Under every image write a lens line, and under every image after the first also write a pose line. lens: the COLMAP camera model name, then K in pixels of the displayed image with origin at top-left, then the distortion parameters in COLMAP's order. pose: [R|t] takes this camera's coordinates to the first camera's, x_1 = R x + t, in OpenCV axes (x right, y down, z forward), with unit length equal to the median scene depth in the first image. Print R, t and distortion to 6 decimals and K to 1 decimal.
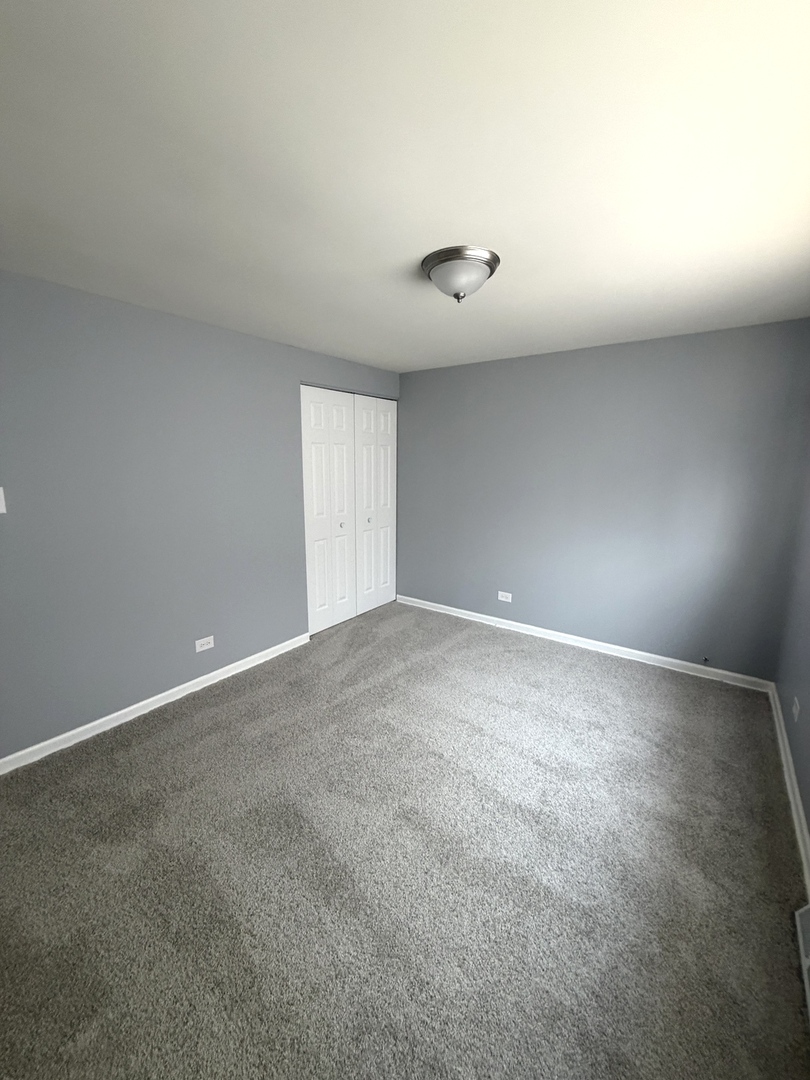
lens RADIAL K [[429.9, 0, 404.8], [0, 429.9, 535.7], [0, 0, 1]] dist [0.000366, 0.000128]
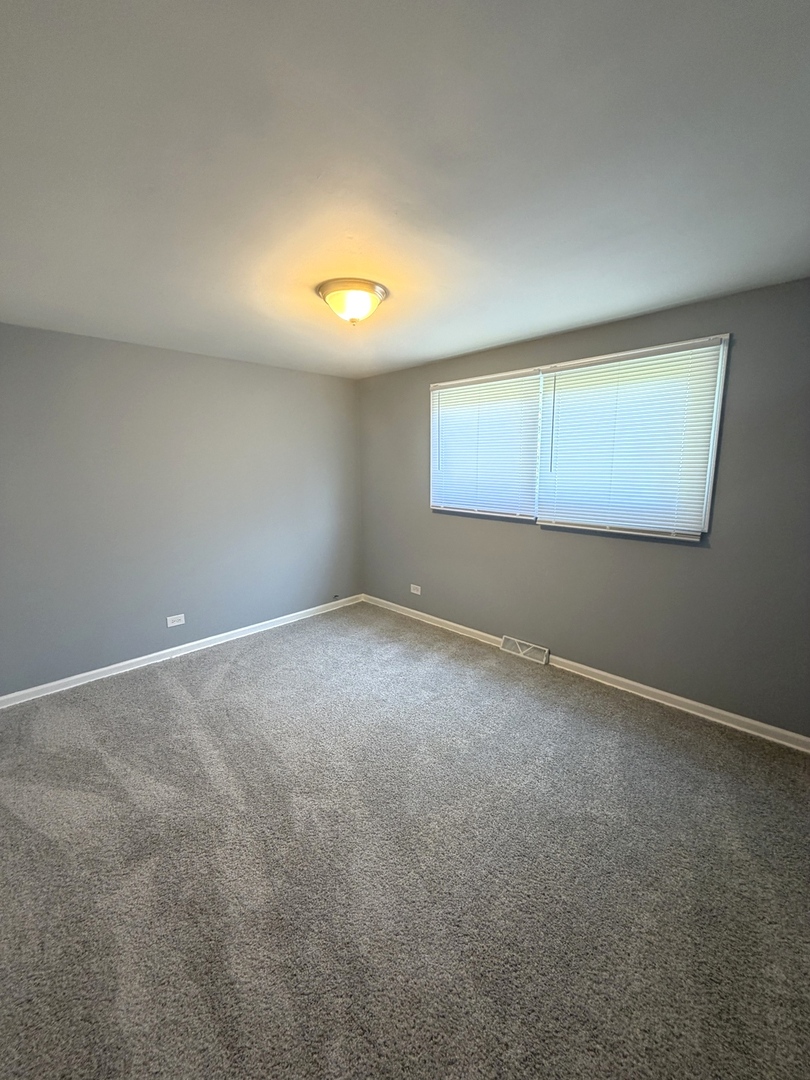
lens RADIAL K [[429.9, 0, 404.8], [0, 429.9, 535.7], [0, 0, 1]] dist [0.000366, 0.000128]
pose [[0.147339, -0.173576, 0.973736, -0.640003], [0.178876, 0.972924, 0.146365, -0.088162], [-0.972777, 0.152613, 0.174398, 0.442733]]
